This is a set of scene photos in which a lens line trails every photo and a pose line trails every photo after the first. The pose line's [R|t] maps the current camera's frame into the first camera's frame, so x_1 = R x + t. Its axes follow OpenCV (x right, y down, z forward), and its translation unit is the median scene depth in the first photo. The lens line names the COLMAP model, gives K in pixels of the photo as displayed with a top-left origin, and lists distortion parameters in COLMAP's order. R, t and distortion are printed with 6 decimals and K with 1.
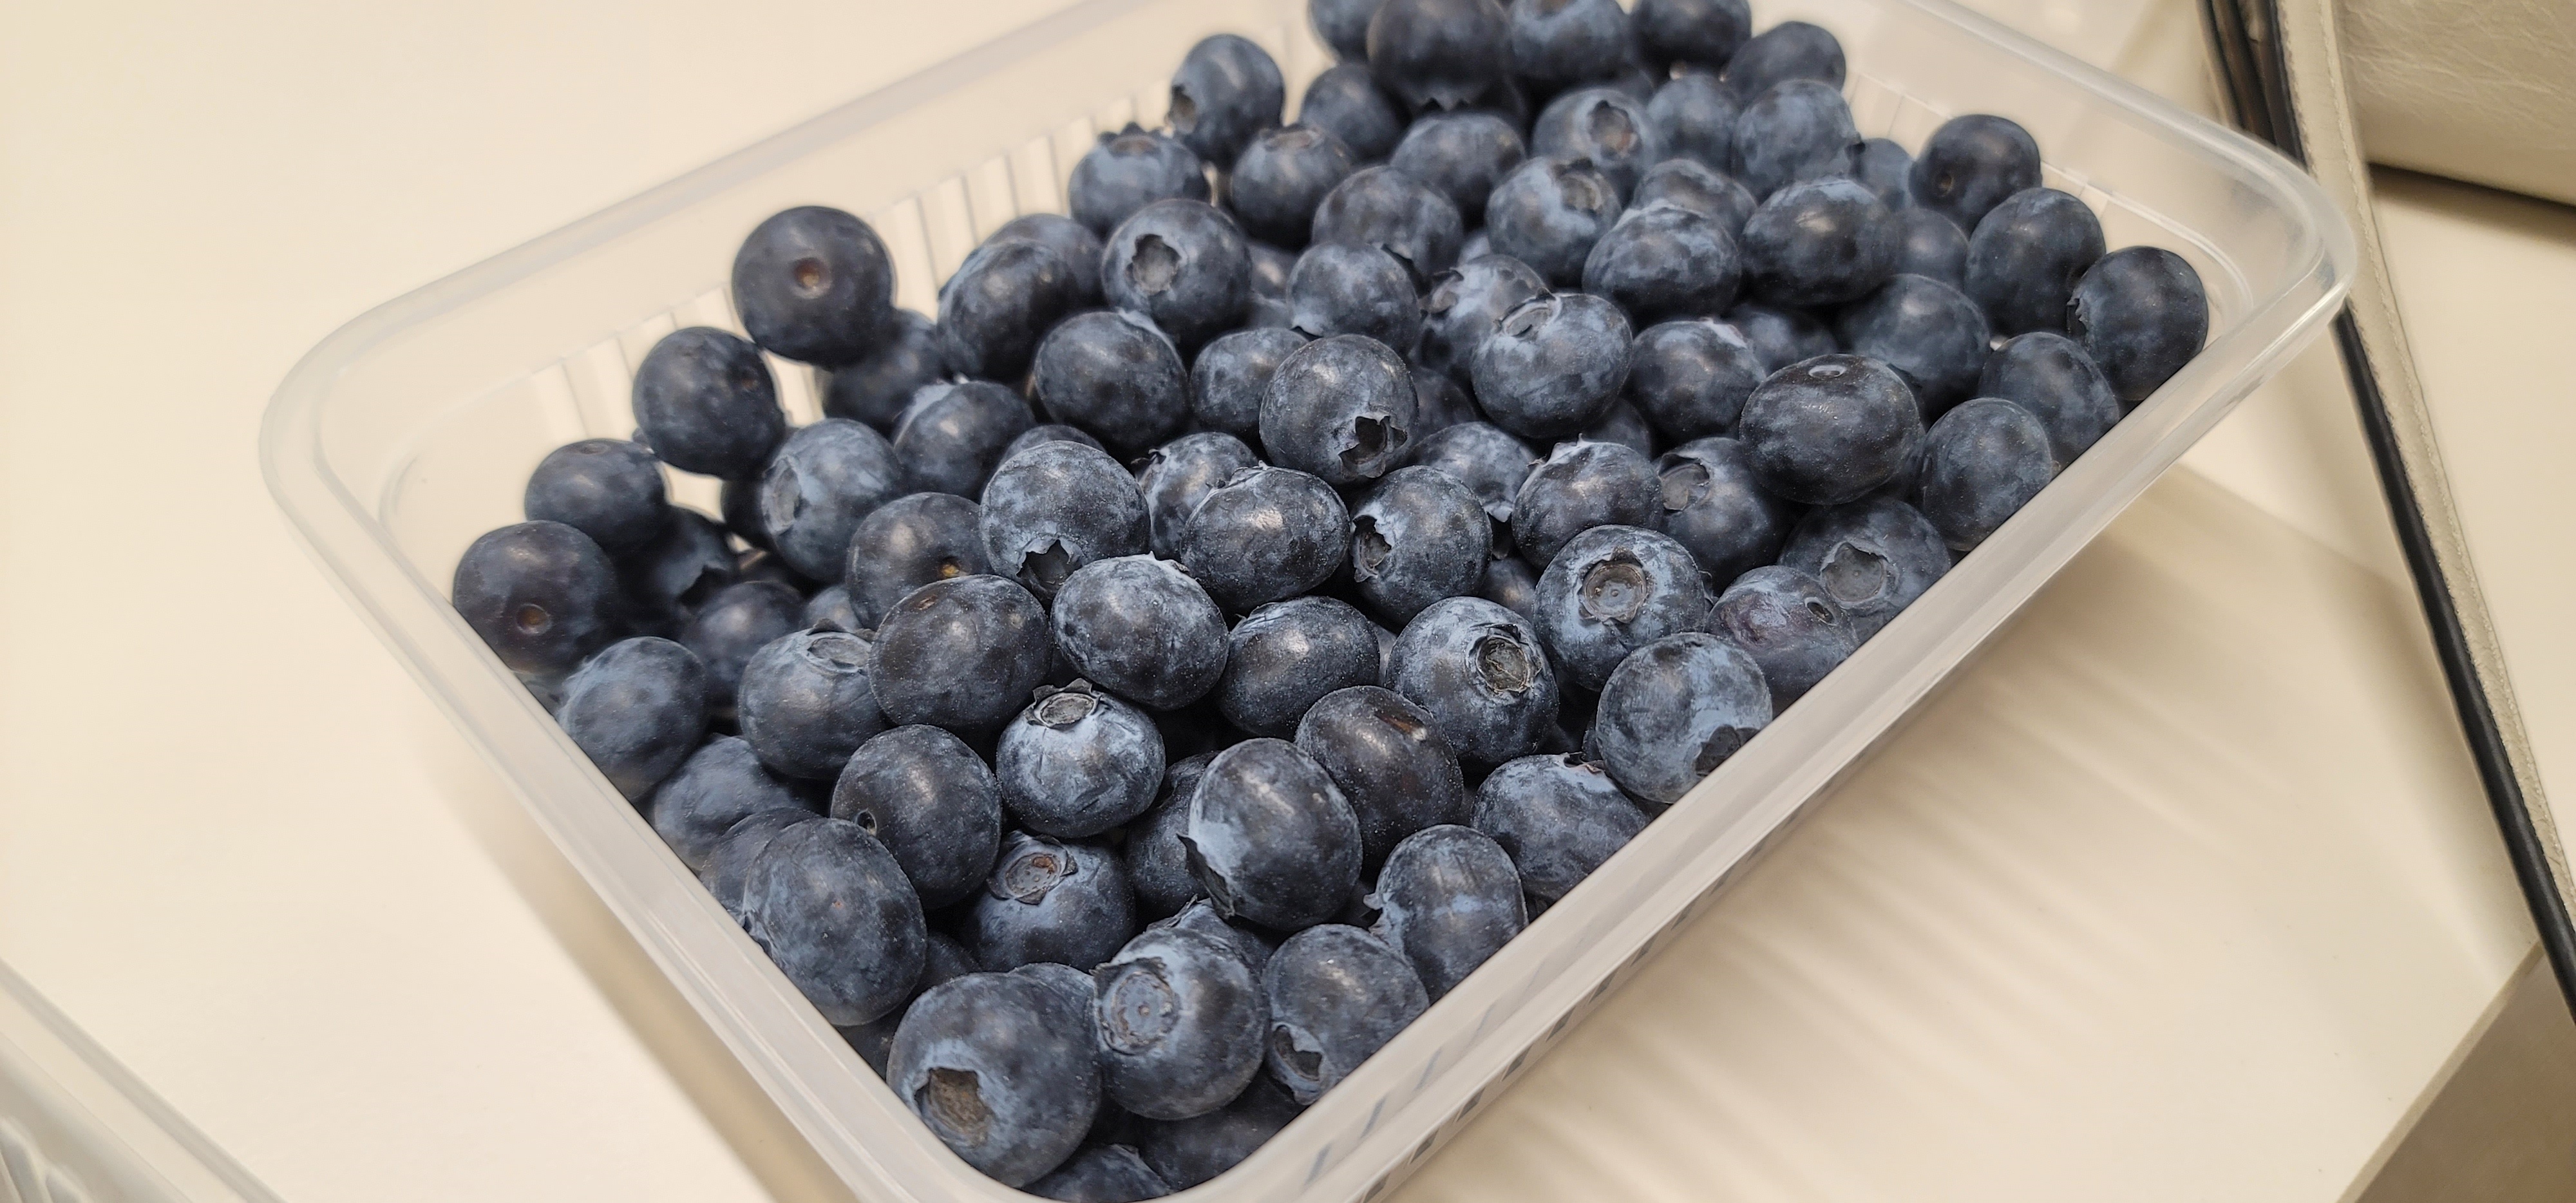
lens RADIAL K [[2080.8, 0, 1282.9], [0, 2080.8, 609.9], [0, 0, 1]] dist [-0.044173, 0.070026]
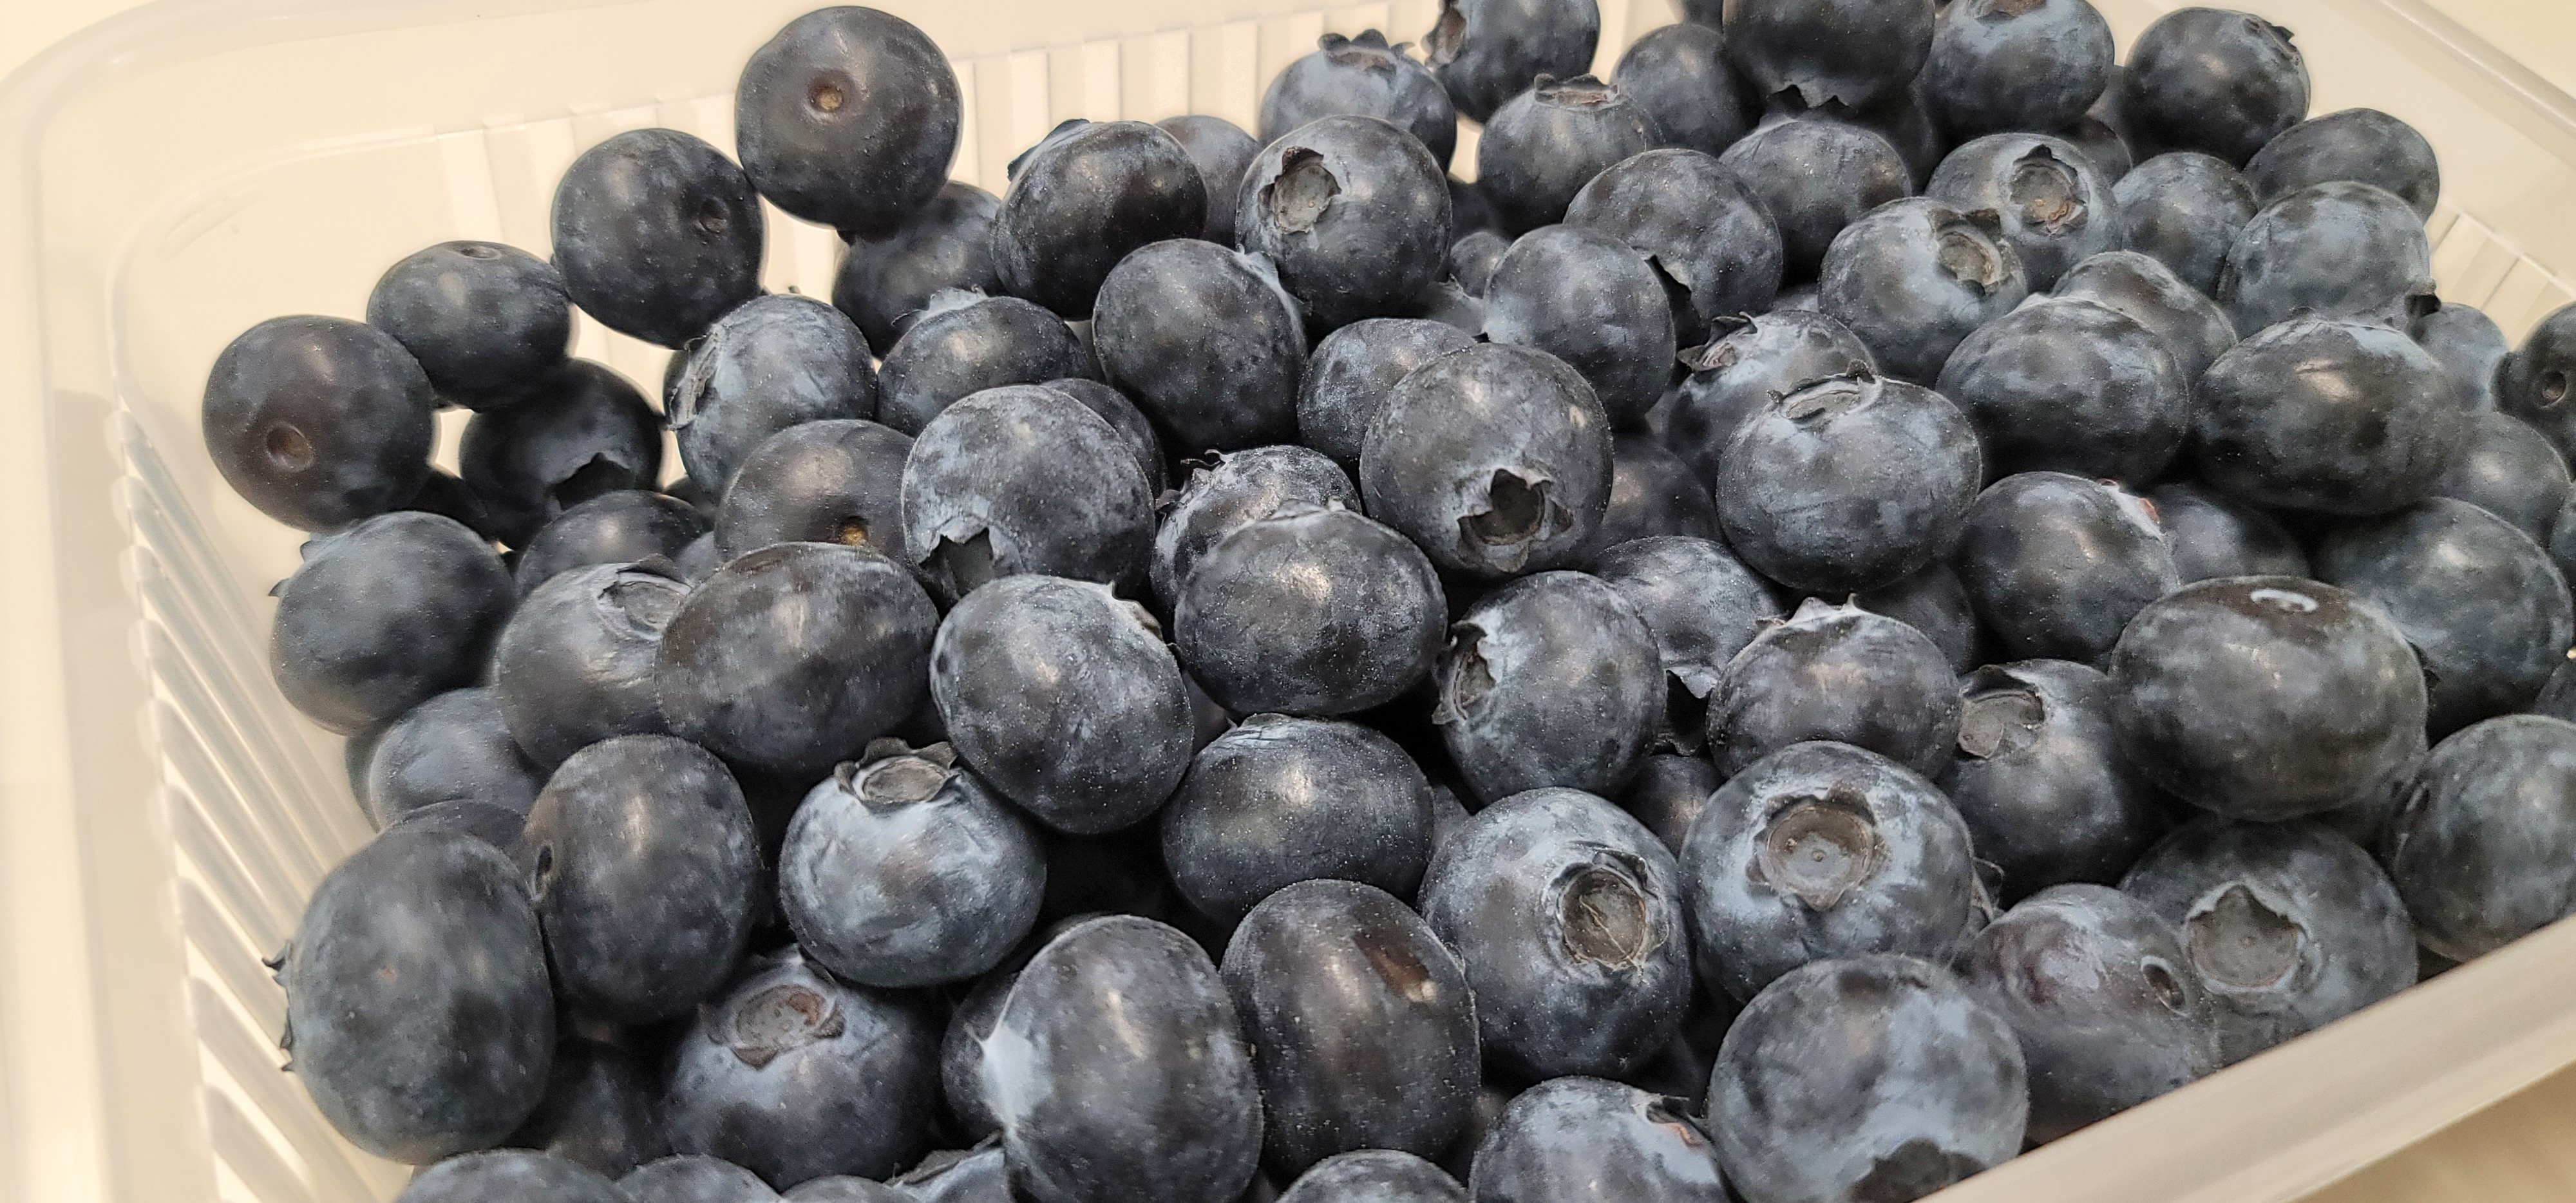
lens RADIAL K [[2080.8, 0, 1292.0], [0, 2080.8, 603.1], [0, 0, 1]] dist [-0.044173, 0.070026]
pose [[0.945575, 0.266027, -0.187396, 0.103861], [-0.276821, 0.960337, -0.033506, -0.015148], [0.171049, 0.083557, 0.981713, 0.365715]]
